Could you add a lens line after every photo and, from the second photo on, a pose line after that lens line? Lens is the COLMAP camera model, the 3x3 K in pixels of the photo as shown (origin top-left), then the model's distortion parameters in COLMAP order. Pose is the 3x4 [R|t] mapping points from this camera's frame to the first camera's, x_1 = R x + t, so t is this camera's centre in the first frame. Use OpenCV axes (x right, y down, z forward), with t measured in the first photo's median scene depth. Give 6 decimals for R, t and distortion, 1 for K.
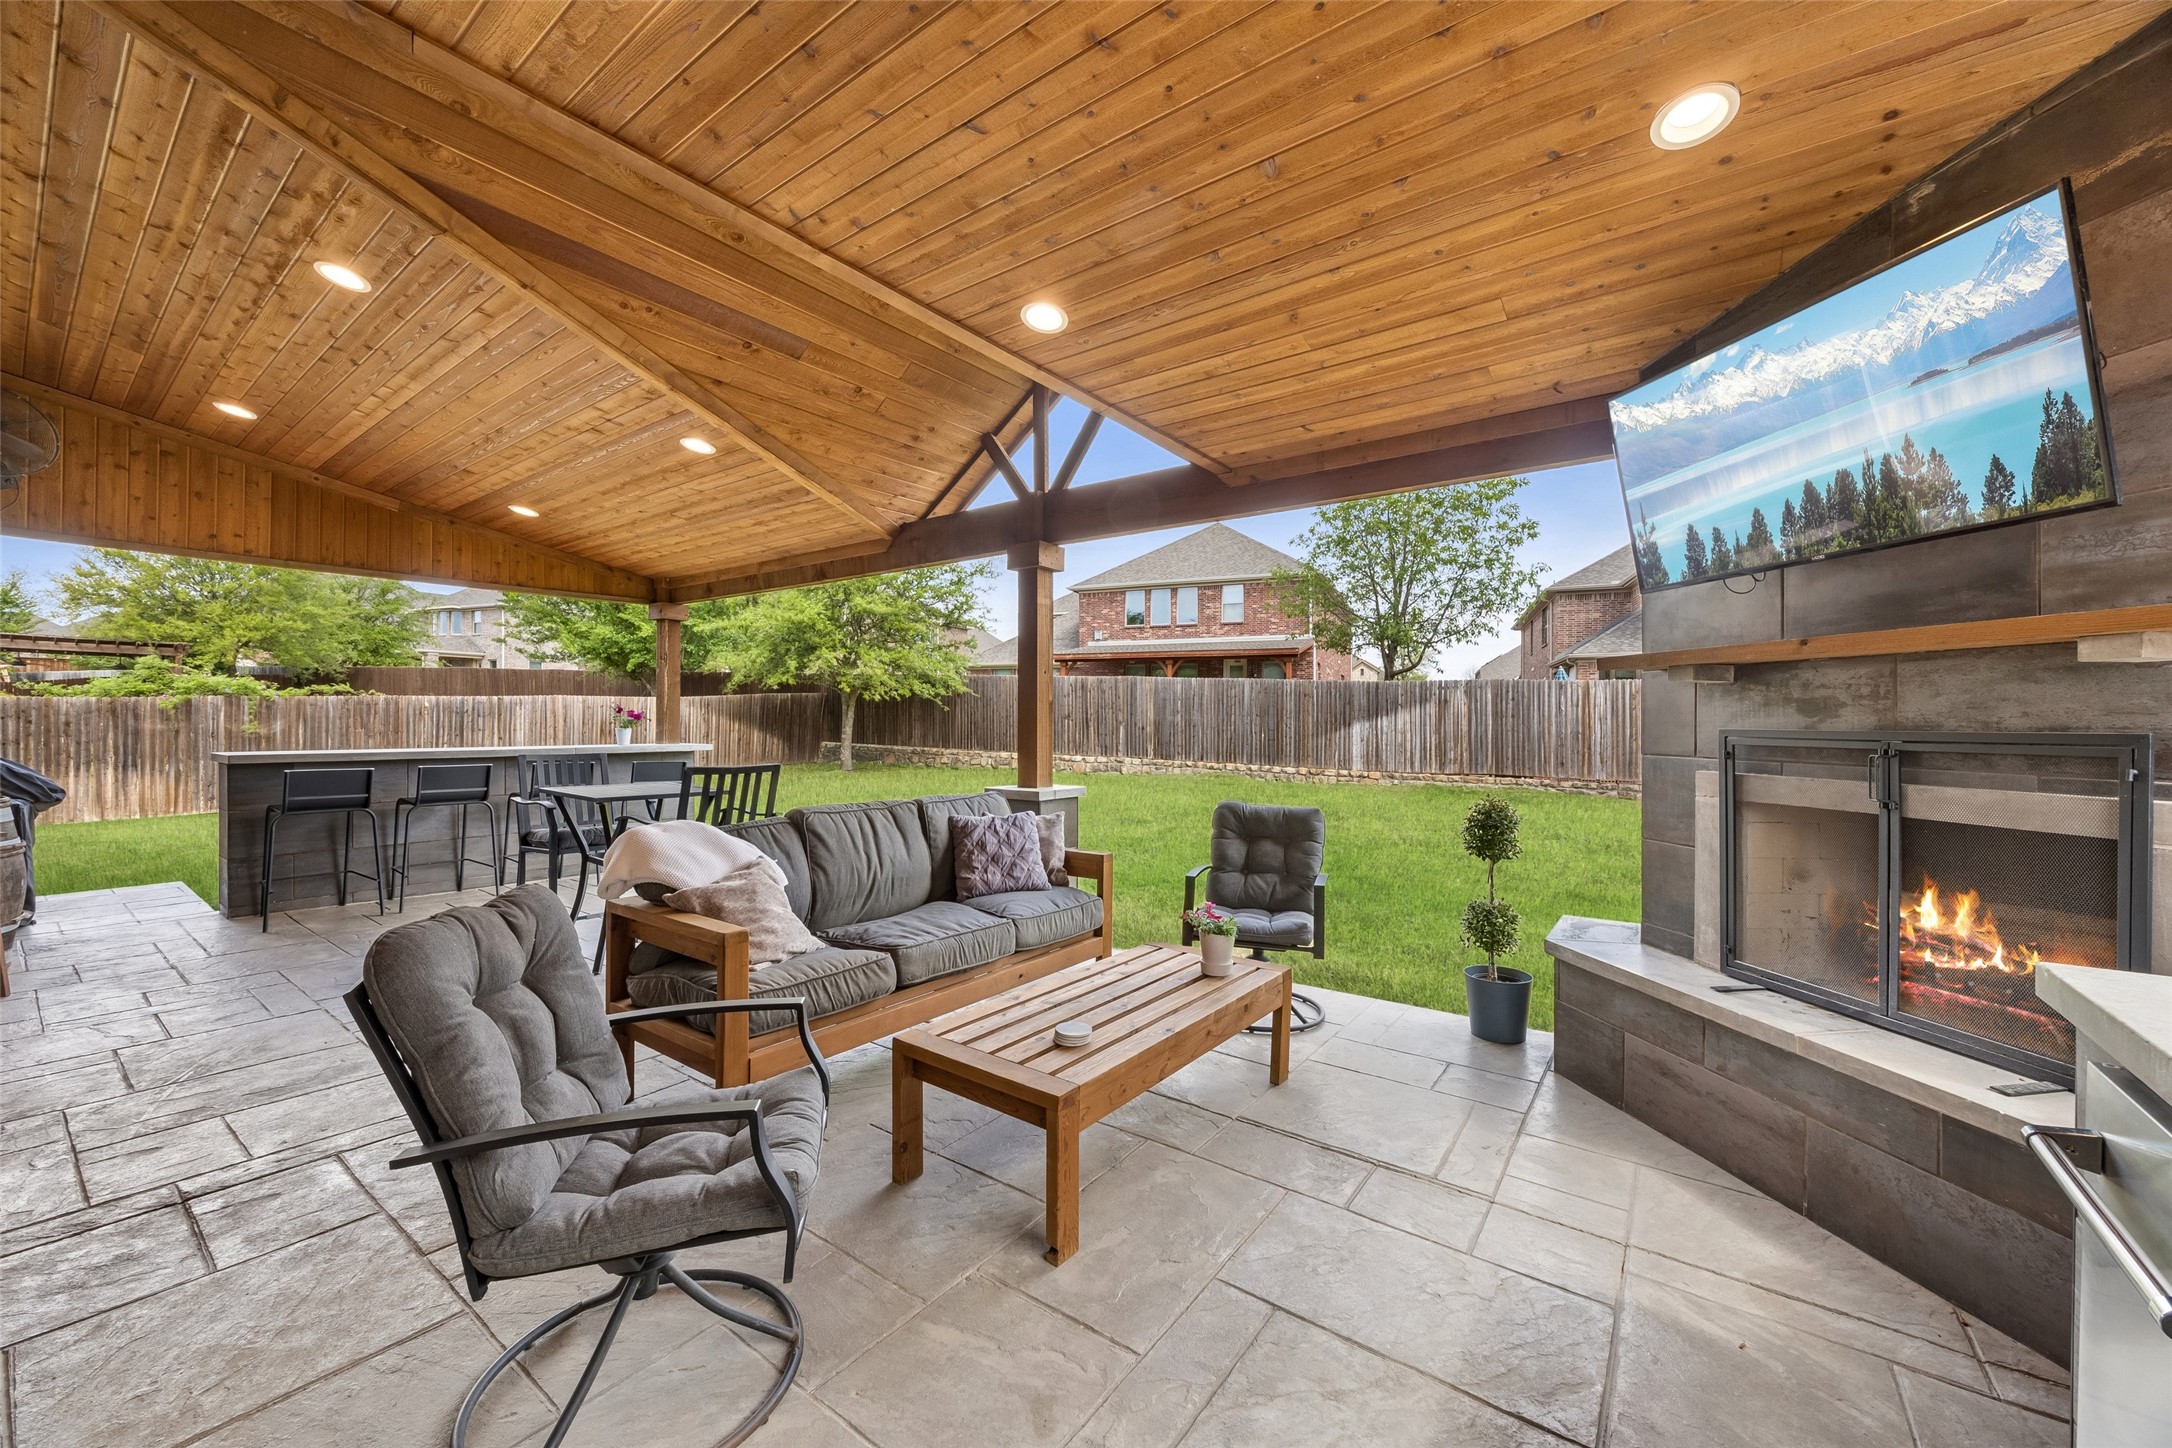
lens RADIAL K [[829.8, 0, 1079.3], [0, 829.8, 728.6], [0, 0, 1]] dist [-0.001662, 0.000161]
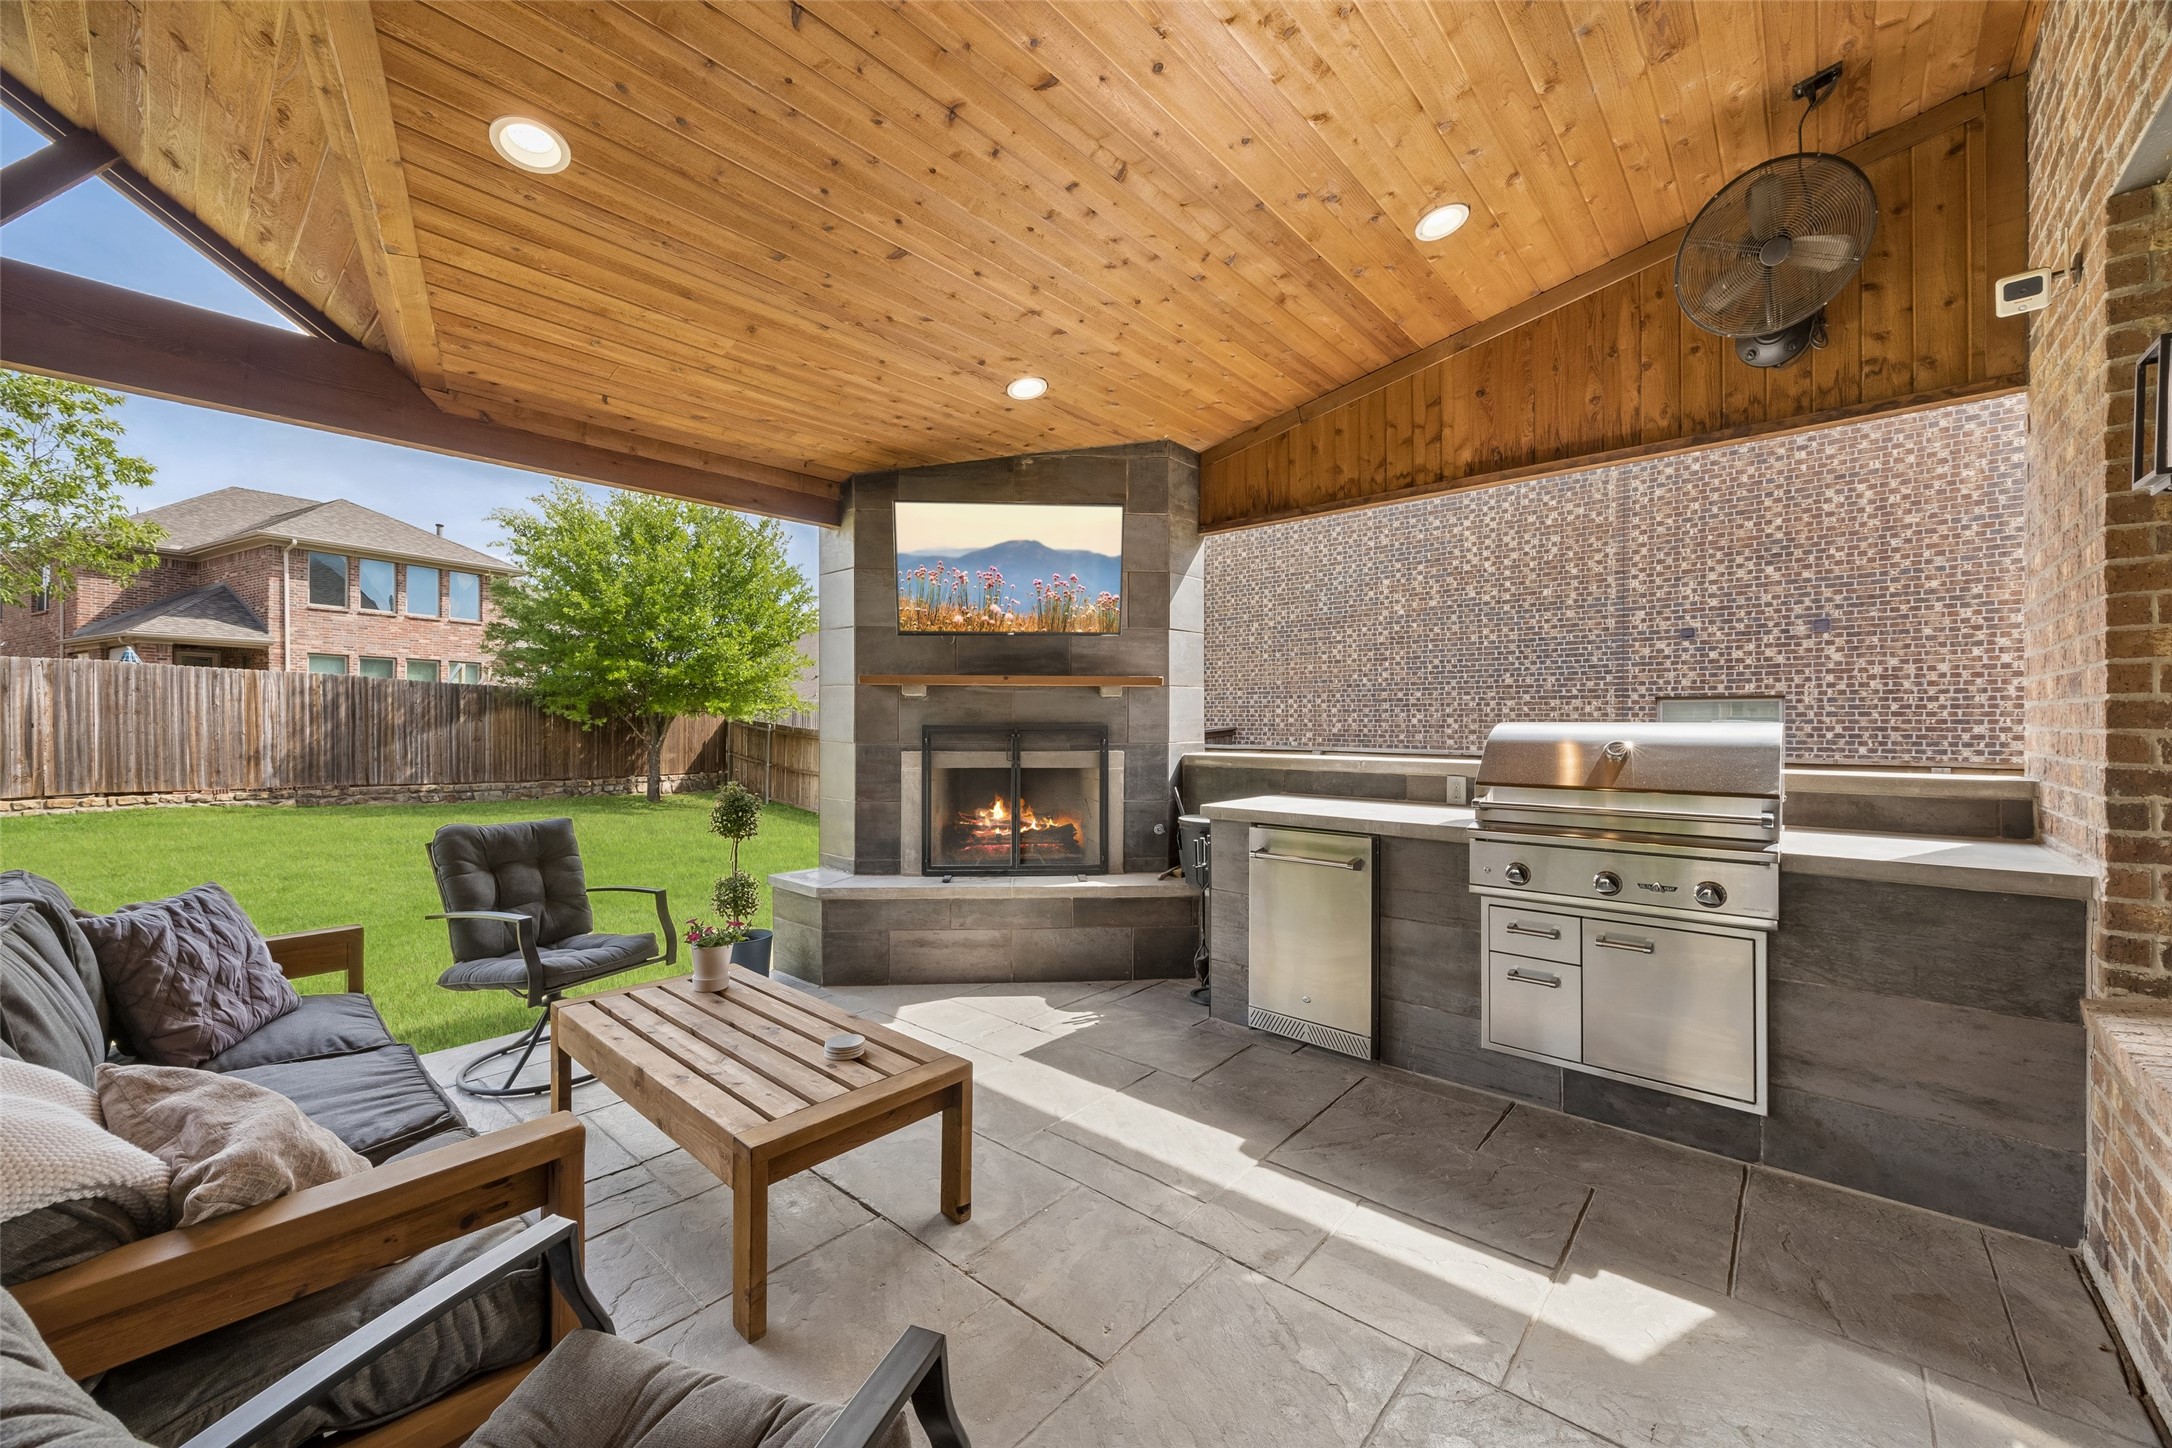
lens RADIAL K [[829.8, 0, 1071.8], [0, 829.8, 726.0], [0, 0, 1]] dist [-0.001662, 0.000161]
pose [[0.093203, -0.008485, 0.995611, -0.670739], [0.008438, 0.999935, 0.007731, -0.006209], [-0.995611, 0.007681, 0.093268, 0.463370]]
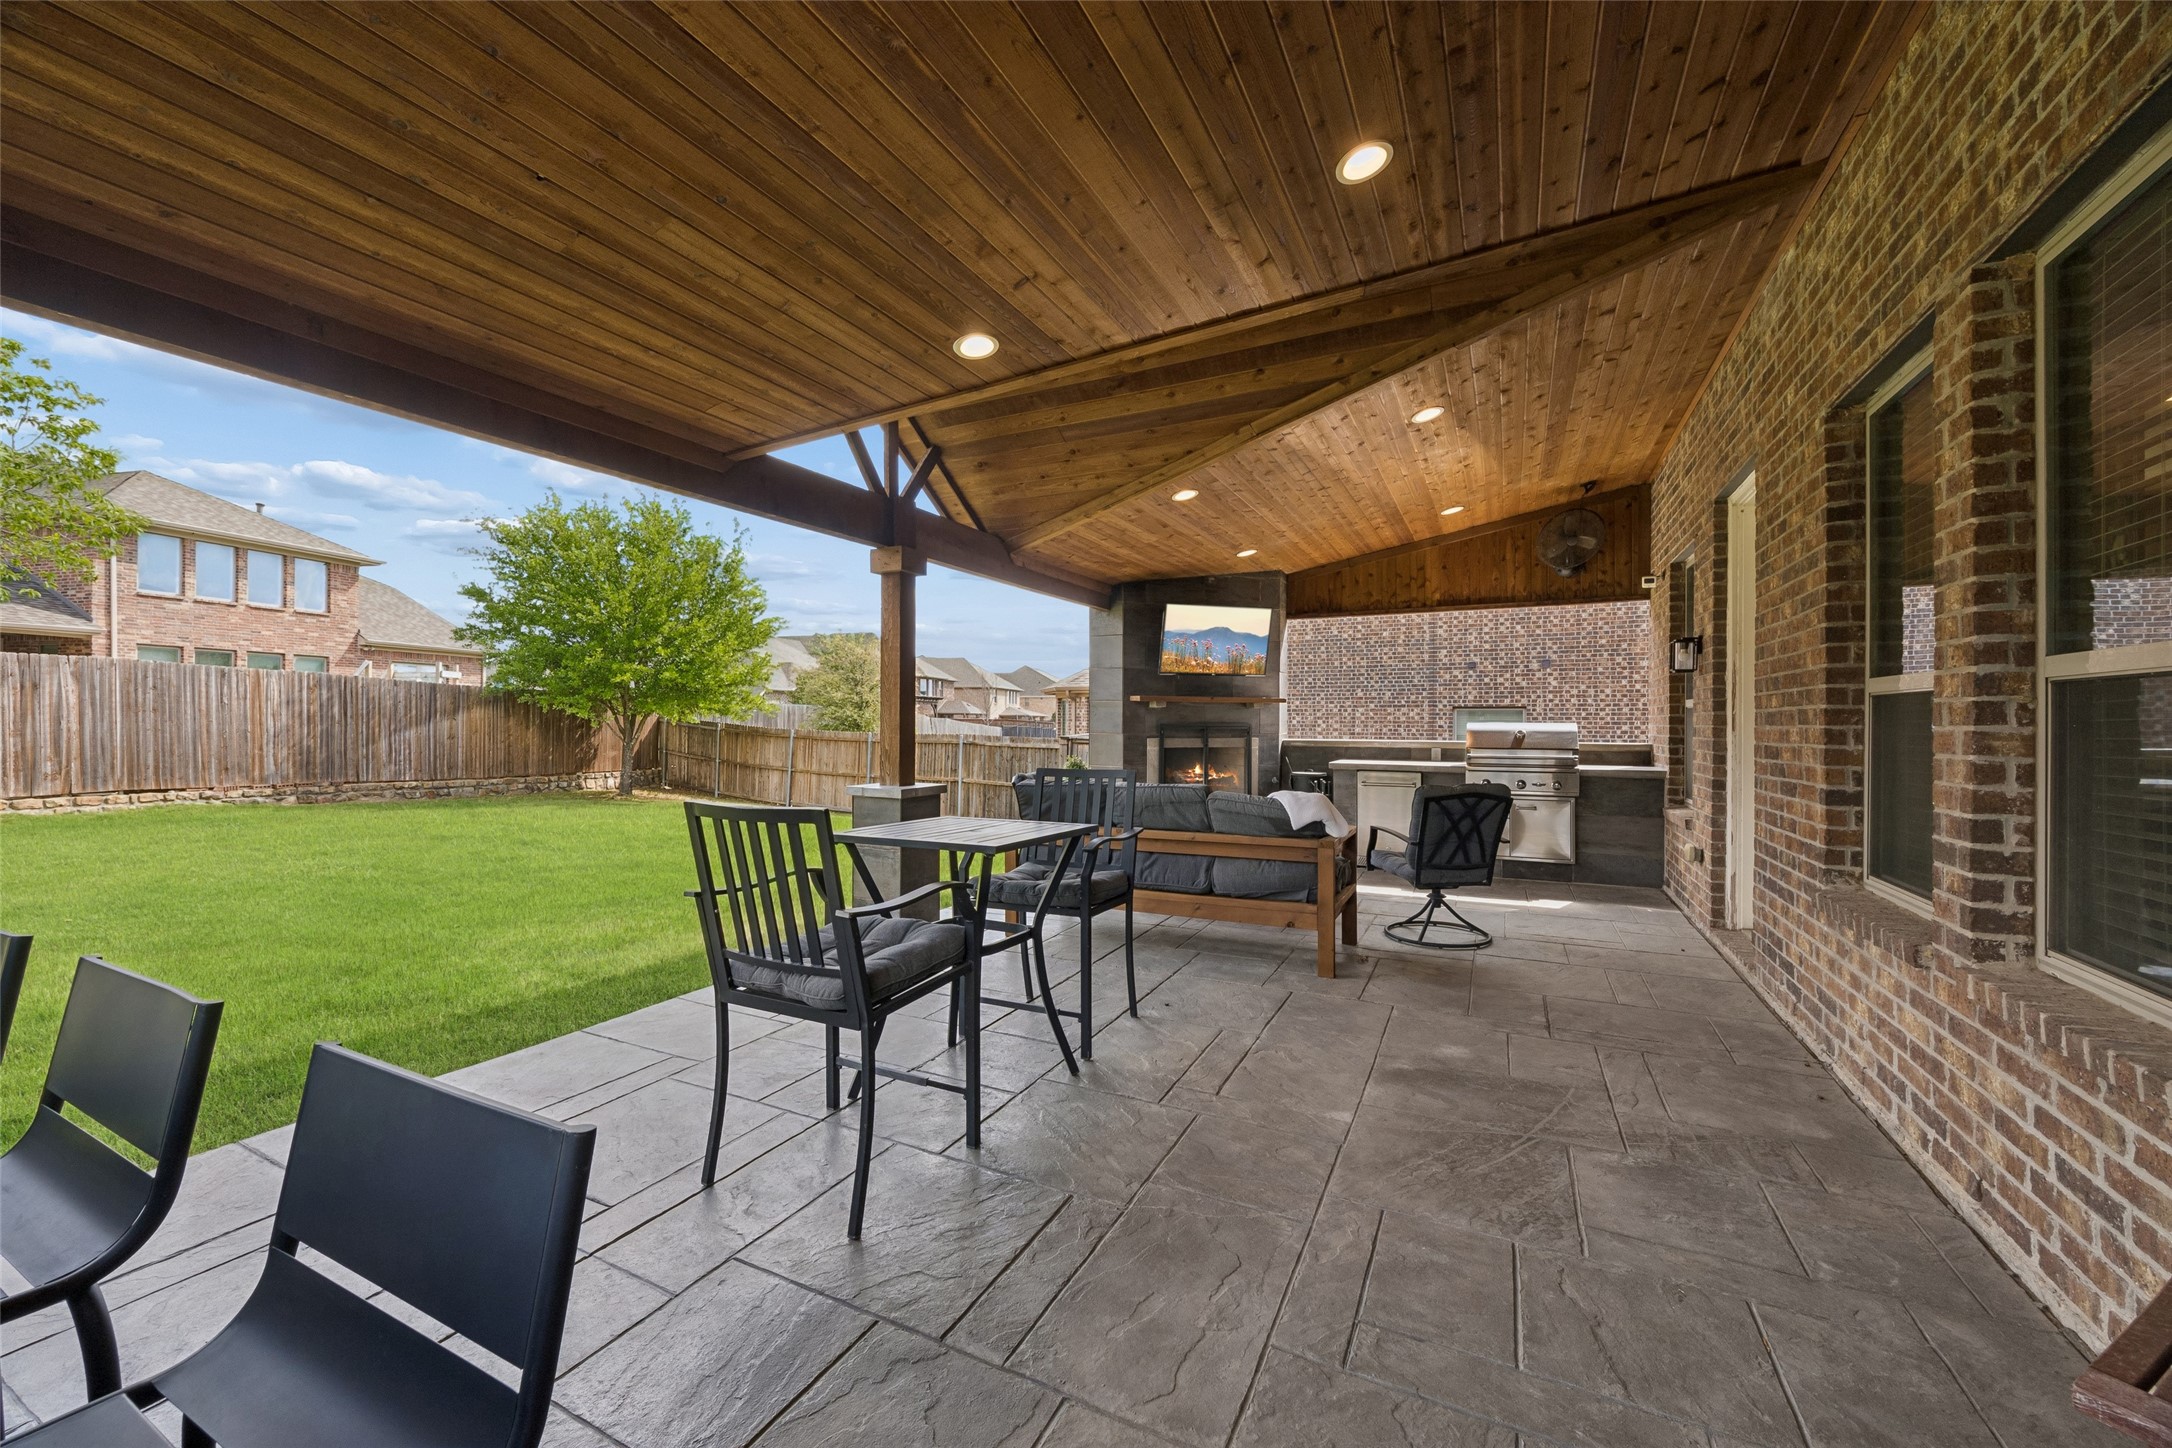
lens RADIAL K [[829.8, 0, 1077.1], [0, 829.8, 727.4], [0, 0, 1]] dist [-0.001662, 0.000161]
pose [[-0.162084, -0.009995, 0.986726, -1.687089], [0.004952, 0.999928, 0.010942, -0.016381], [-0.986765, 0.006660, -0.162023, 1.449019]]
